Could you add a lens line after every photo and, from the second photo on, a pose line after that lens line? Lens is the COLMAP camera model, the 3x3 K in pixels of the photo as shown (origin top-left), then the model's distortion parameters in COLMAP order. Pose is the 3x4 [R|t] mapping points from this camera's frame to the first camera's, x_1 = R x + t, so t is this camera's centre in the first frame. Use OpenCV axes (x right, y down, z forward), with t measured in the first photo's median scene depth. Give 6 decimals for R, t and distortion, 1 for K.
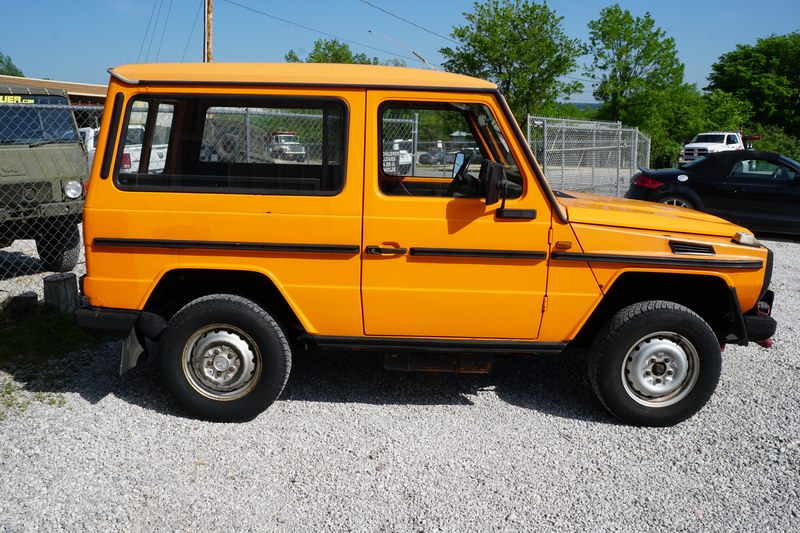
lens RADIAL K [[672.4, 0, 400.0], [0, 672.4, 266.5], [0, 0, 1]] dist [-0.079454, -0.000280]
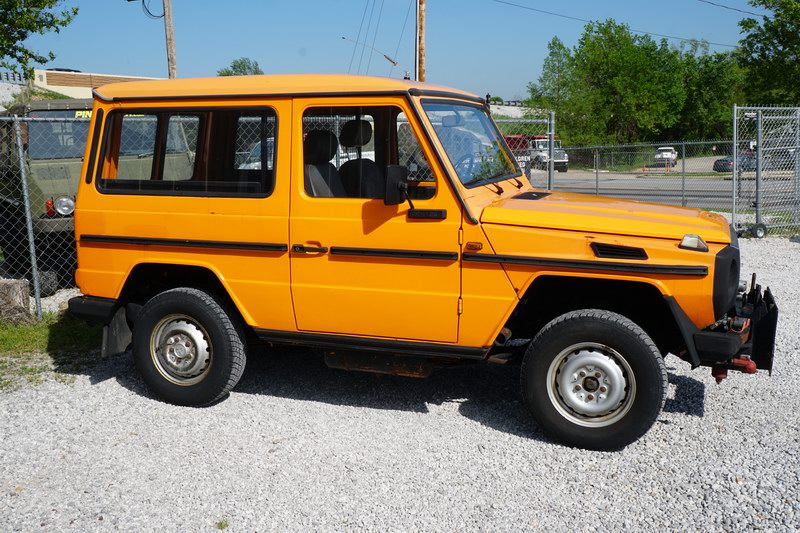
lens RADIAL K [[809.6, 0, 400.0], [0, 809.6, 266.5], [0, 0, 1]] dist [0.007639, 0.010083]
pose [[0.941852, 0.020597, -0.335396, 0.526039], [-0.033588, 0.998892, -0.032978, 0.039491], [0.334345, 0.042326, 0.941500, -0.143437]]
